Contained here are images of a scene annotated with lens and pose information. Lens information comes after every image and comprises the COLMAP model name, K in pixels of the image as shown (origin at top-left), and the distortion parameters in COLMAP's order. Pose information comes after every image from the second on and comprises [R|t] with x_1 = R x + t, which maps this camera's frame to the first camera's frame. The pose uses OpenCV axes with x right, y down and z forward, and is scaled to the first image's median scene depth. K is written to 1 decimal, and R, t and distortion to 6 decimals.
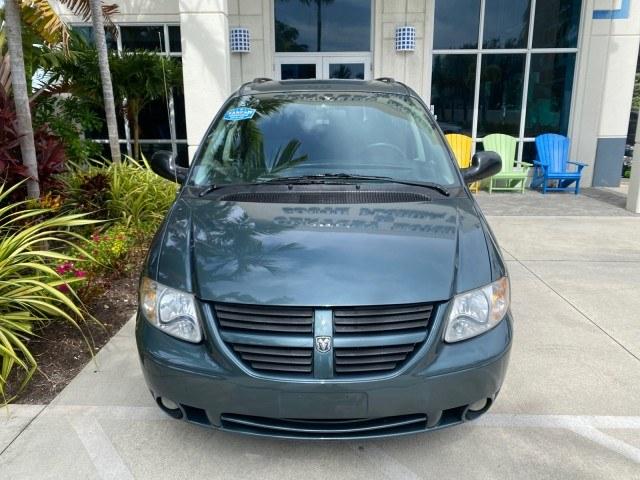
lens RADIAL K [[504.8, 0, 320.2], [0, 504.8, 241.5], [0, 0, 1]] dist [0.001475, 0.002978]
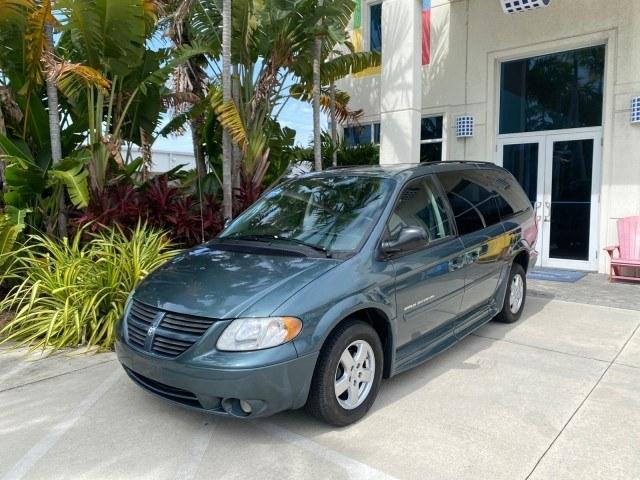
lens RADIAL K [[504.8, 0, 320.2], [0, 504.8, 241.5], [0, 0, 1]] dist [0.001475, 0.002978]
pose [[0.777337, 0.056943, -0.626501, 0.343360], [-0.148018, 0.984491, -0.094173, -0.002712], [0.611422, 0.165938, 0.773710, 0.000506]]
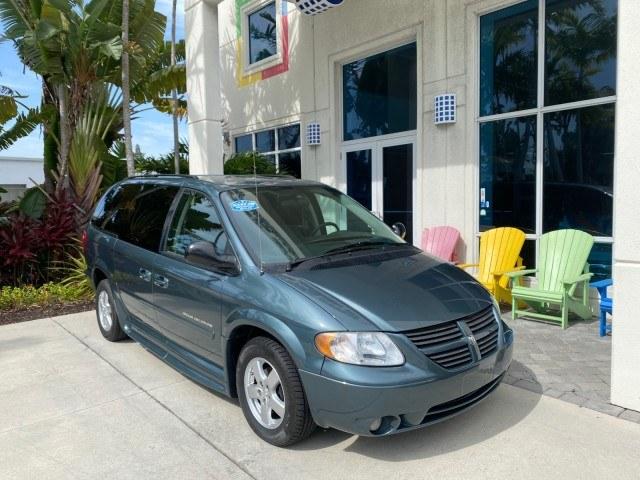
lens RADIAL K [[502.9, 0, 320.0], [0, 502.9, 240.0], [0, 0, 1]] dist [0.005029, -0.000450]
pose [[0.651167, 0.049236, -0.757336, 0.752946], [-0.169300, 0.982171, -0.081713, -0.112119], [0.739810, 0.181426, 0.647893, 0.425928]]
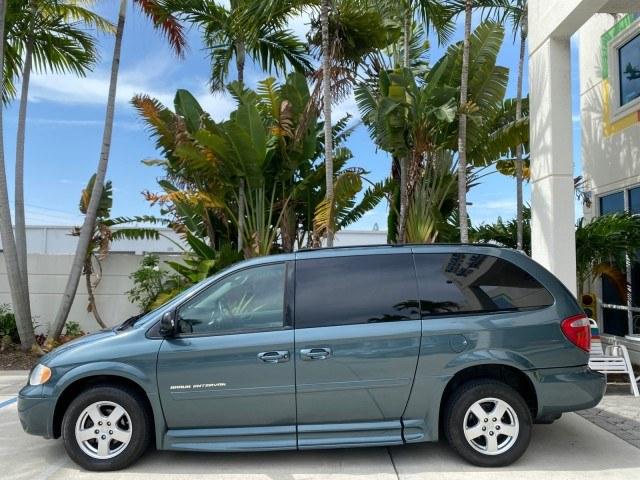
lens RADIAL K [[497.6, 0, 317.5], [0, 497.6, 240.9], [0, 0, 1]] dist [0.006637, -0.002579]
pose [[0.014559, -0.059918, -0.998097, 0.623562], [-0.250745, 0.966088, -0.061654, -0.144542], [0.967944, 0.251165, -0.000958, 0.524963]]
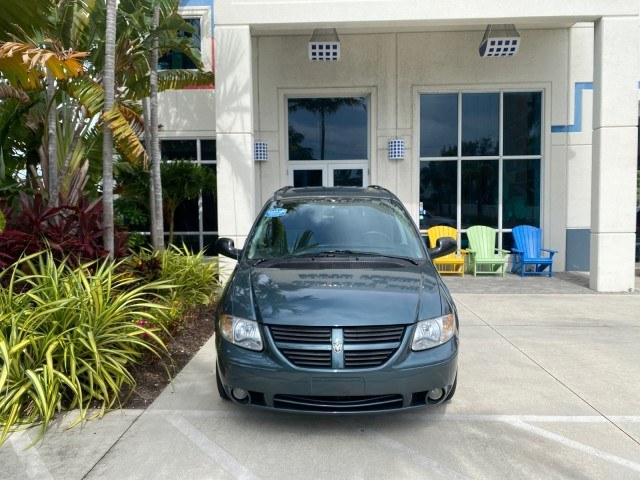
lens RADIAL K [[502.9, 0, 320.0], [0, 502.9, 240.0], [0, 0, 1]] dist [0.005029, -0.000450]
pose [[0.999975, -0.004207, -0.005640, -0.009687], [0.003105, 0.983135, -0.182856, 0.036480], [0.006314, 0.182834, 0.983123, -0.164975]]
